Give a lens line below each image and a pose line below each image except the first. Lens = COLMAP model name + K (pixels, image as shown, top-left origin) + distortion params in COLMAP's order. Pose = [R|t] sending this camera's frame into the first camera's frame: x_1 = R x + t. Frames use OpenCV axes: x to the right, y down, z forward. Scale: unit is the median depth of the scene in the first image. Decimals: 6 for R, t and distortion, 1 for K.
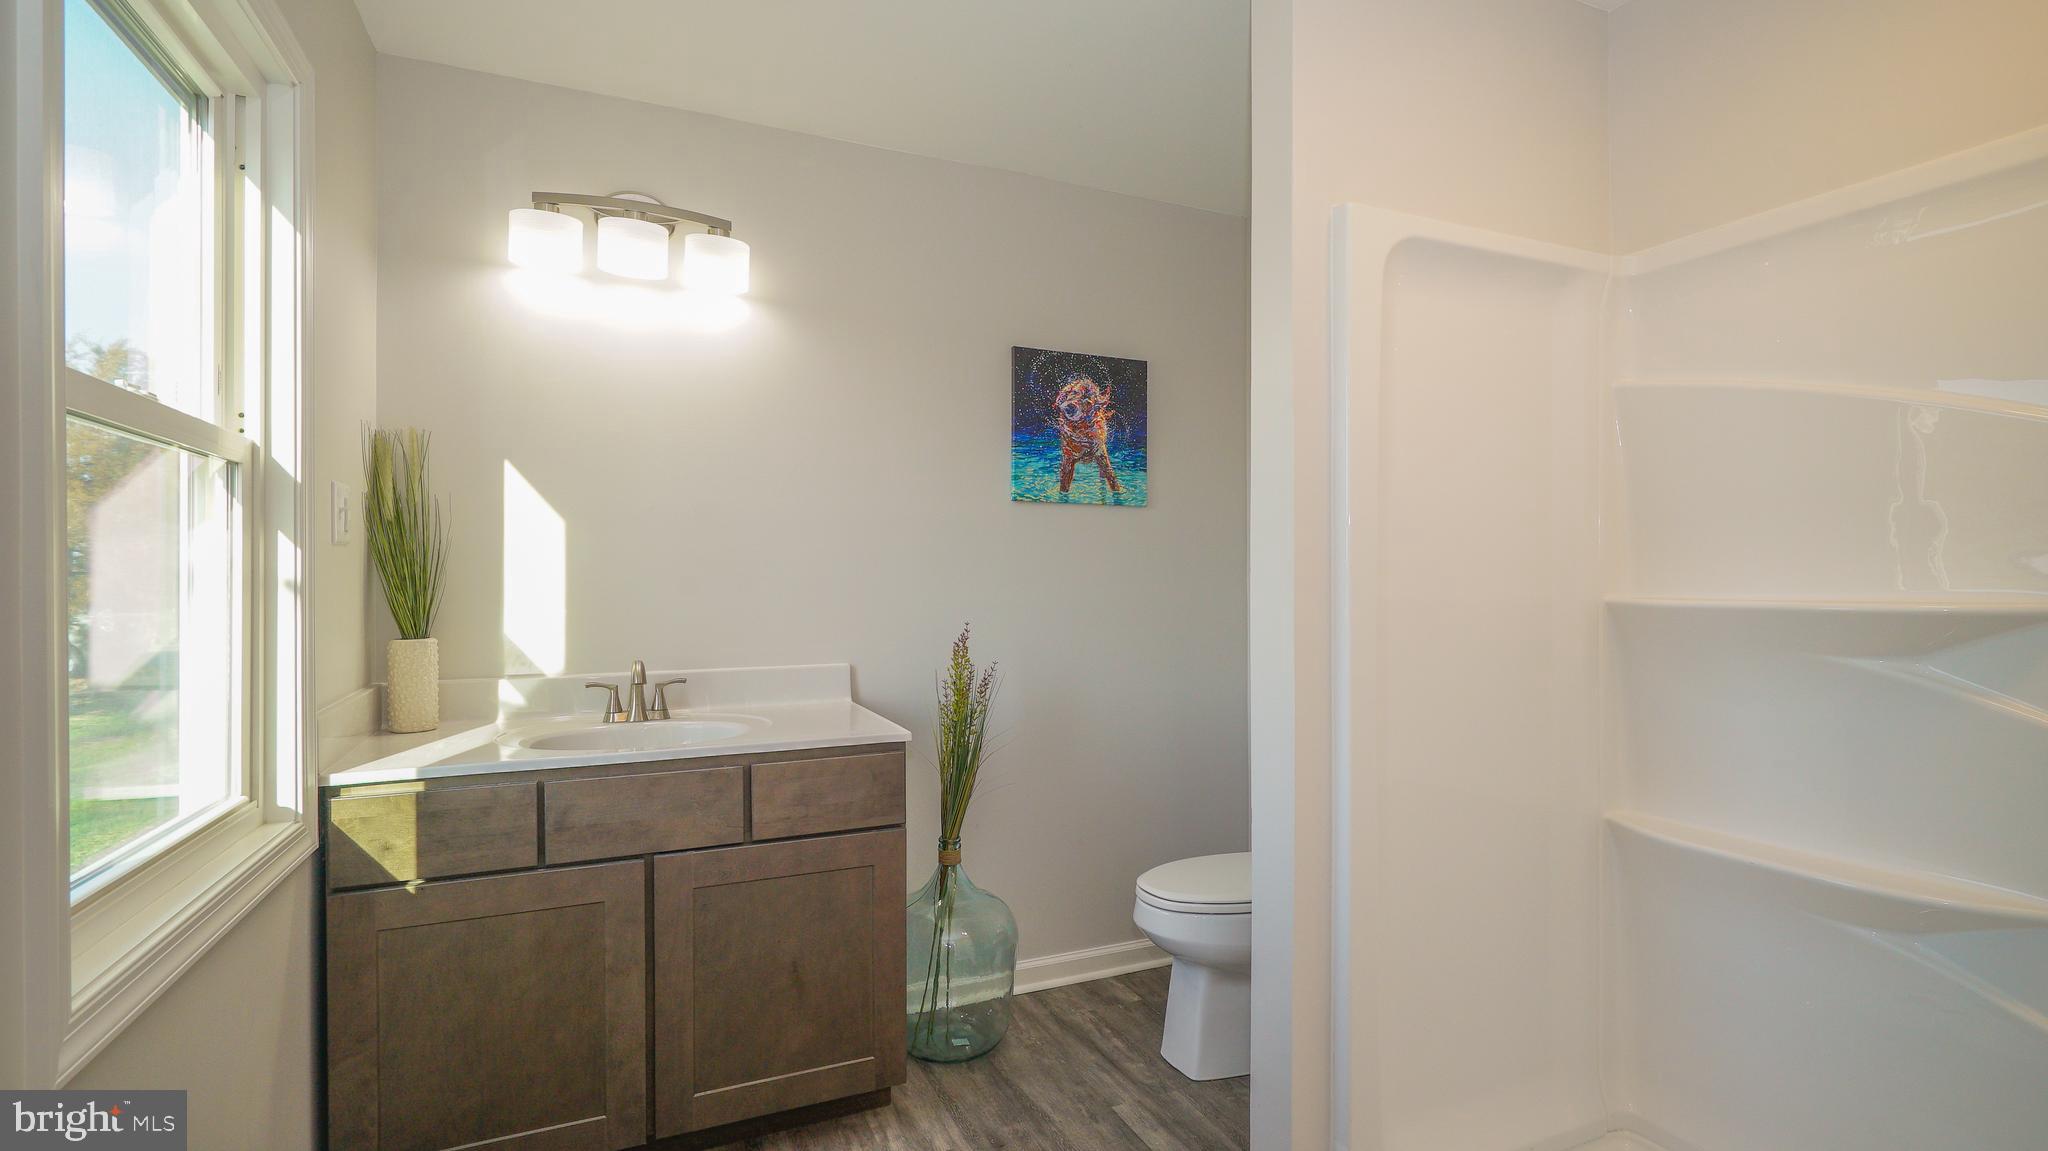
lens RADIAL K [[936.0, 0, 1013.0], [0, 936.0, 574.4], [0, 0, 1]] dist [0.001142, 0.000598]
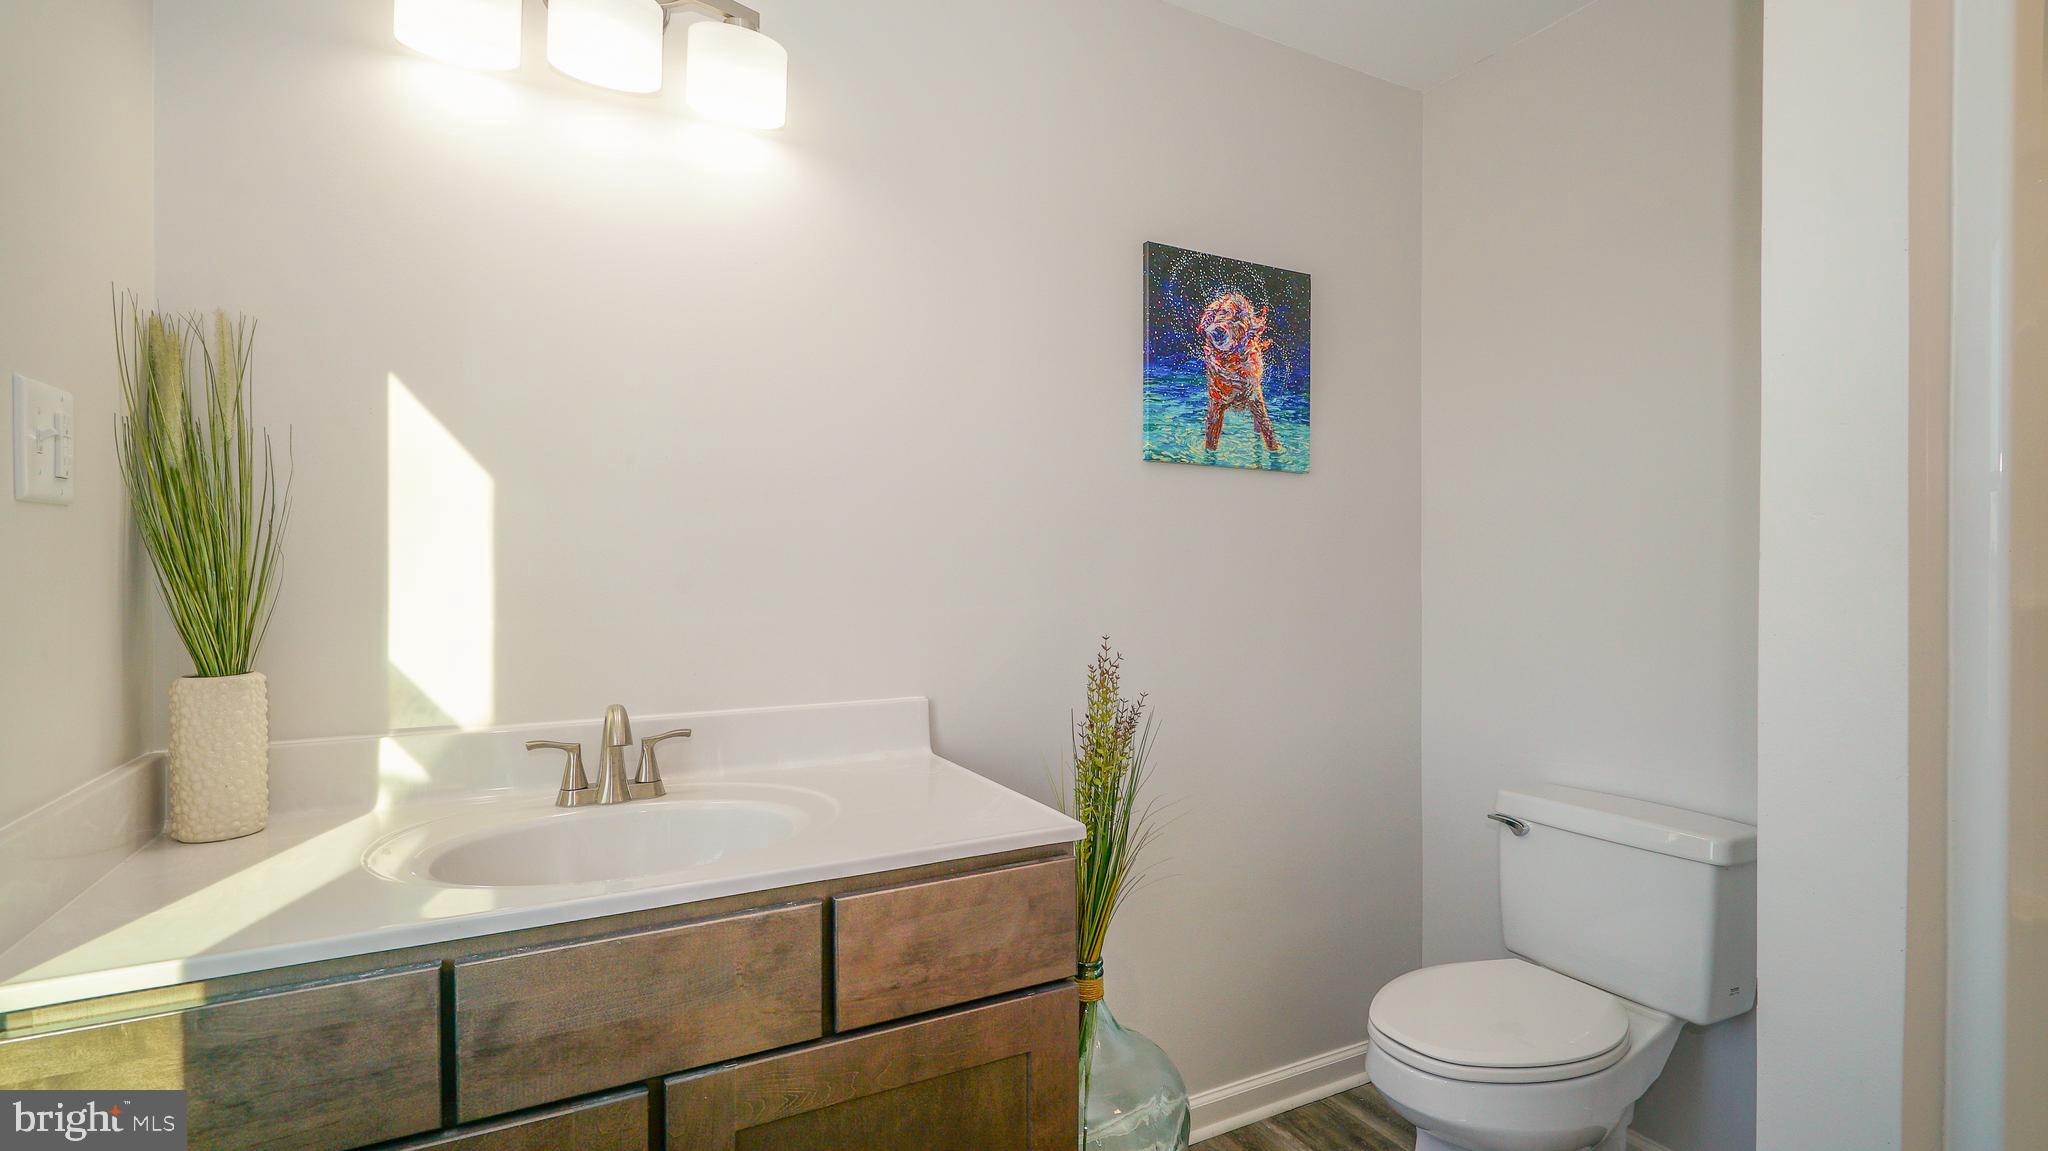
lens RADIAL K [[952.8, 0, 1019.7], [0, 952.8, 571.6], [0, 0, 1]] dist [-0.000630, 0.000286]
pose [[0.997865, 0.000023, 0.065317, -0.163117], [-0.000305, 0.999991, 0.004315, 0.002104], [-0.065316, -0.004325, 0.997855, 0.332186]]
